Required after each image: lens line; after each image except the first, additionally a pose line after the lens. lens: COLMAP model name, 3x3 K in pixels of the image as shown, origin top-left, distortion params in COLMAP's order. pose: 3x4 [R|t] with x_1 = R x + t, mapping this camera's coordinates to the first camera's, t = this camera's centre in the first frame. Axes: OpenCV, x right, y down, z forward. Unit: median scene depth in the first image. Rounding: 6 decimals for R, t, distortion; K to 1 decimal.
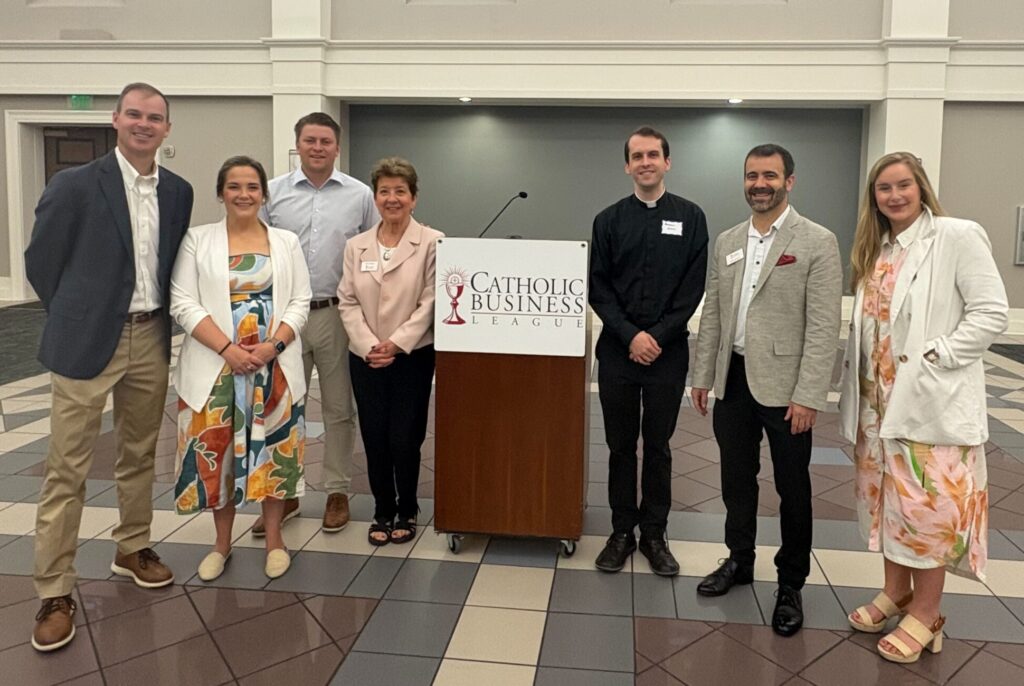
lens RADIAL K [[715.6, 0, 555.1], [0, 715.6, 247.4], [0, 0, 1]] dist [-0.008265, 0.017093]
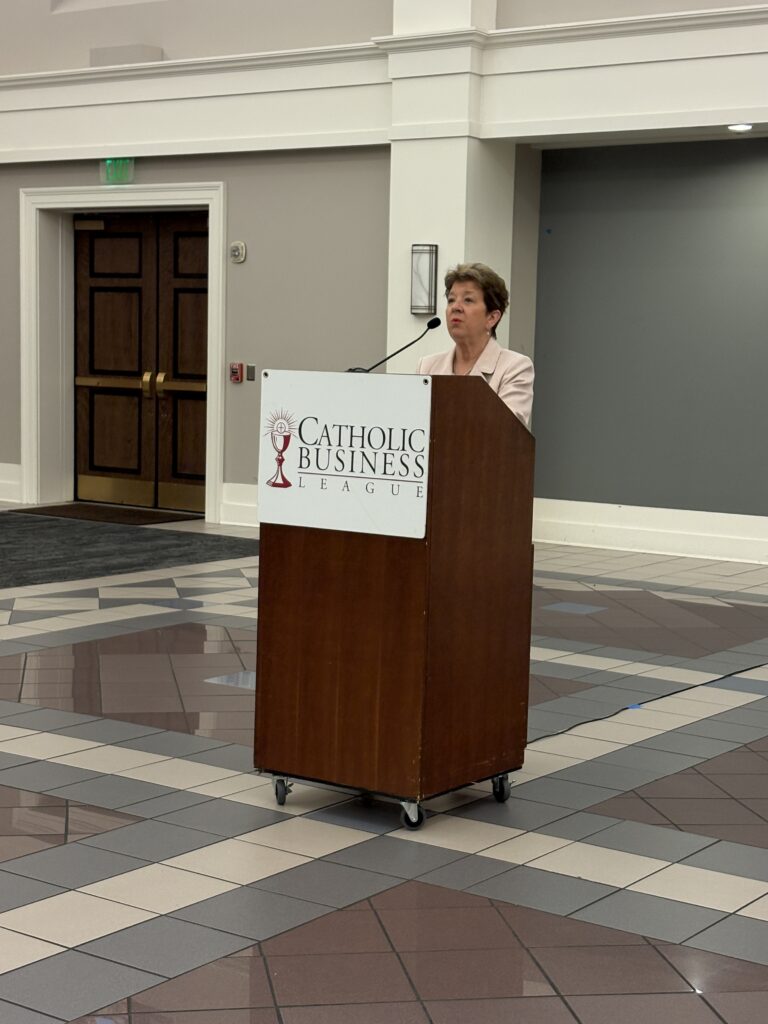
lens RADIAL K [[1819.0, 0, 385.8], [0, 1819.0, 513.6], [0, 0, 1]] dist [0.138974, 0.000000]
pose [[0.861609, 0.048657, -0.505236, 0.401073], [-0.038947, 0.998798, 0.029770, 0.032924], [0.506077, -0.005973, 0.862468, -0.250612]]
